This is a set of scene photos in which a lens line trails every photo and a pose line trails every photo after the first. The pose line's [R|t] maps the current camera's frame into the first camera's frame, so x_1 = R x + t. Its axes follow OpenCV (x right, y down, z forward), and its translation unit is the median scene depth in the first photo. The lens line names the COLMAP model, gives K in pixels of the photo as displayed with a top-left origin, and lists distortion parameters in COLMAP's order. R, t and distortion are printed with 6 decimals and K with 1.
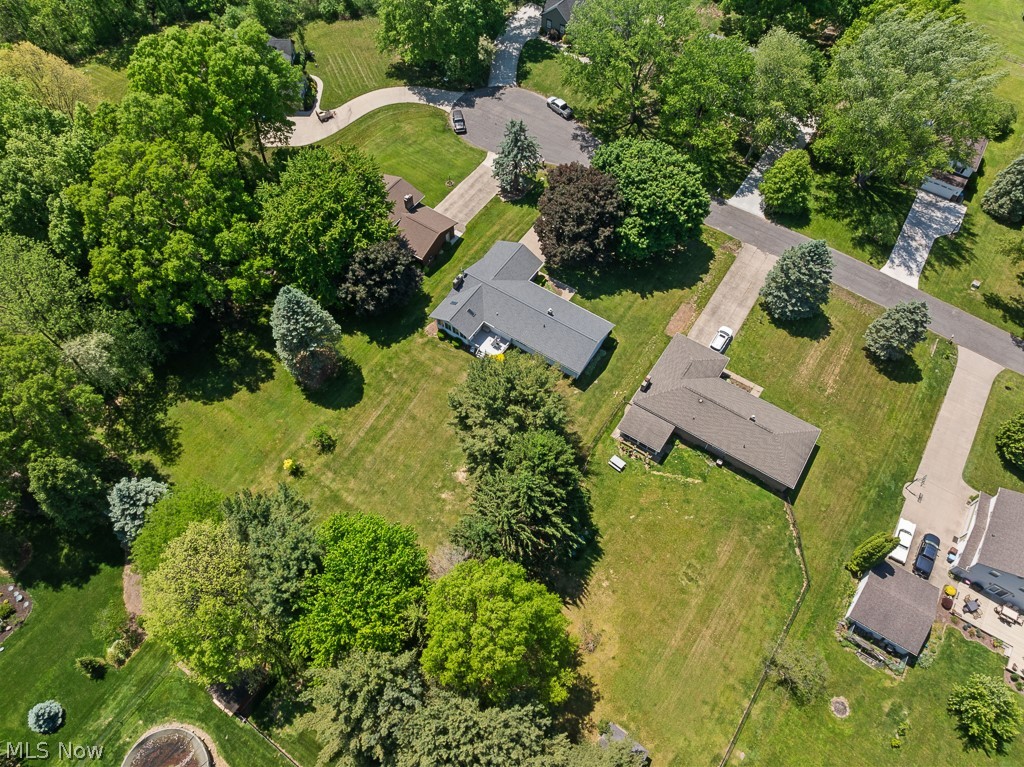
lens RADIAL K [[736.3, 0, 515.5], [0, 736.3, 381.2], [0, 0, 1]] dist [-0.036944, 0.008272]
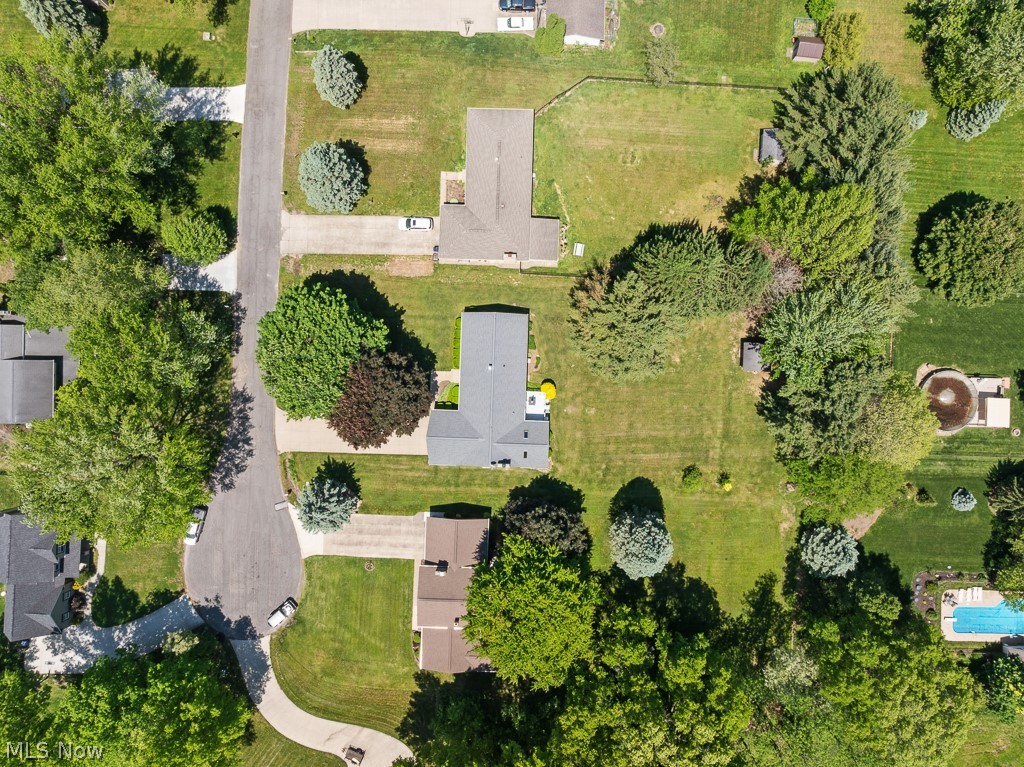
lens RADIAL K [[736.3, 0, 515.5], [0, 736.3, 381.2], [0, 0, 1]] dist [-0.036944, 0.008272]
pose [[-0.525794, -0.850606, -0.003252, 0.014818], [0.709598, -0.440733, 0.549750, -0.641751], [-0.469054, 0.286748, 0.835323, 0.115442]]
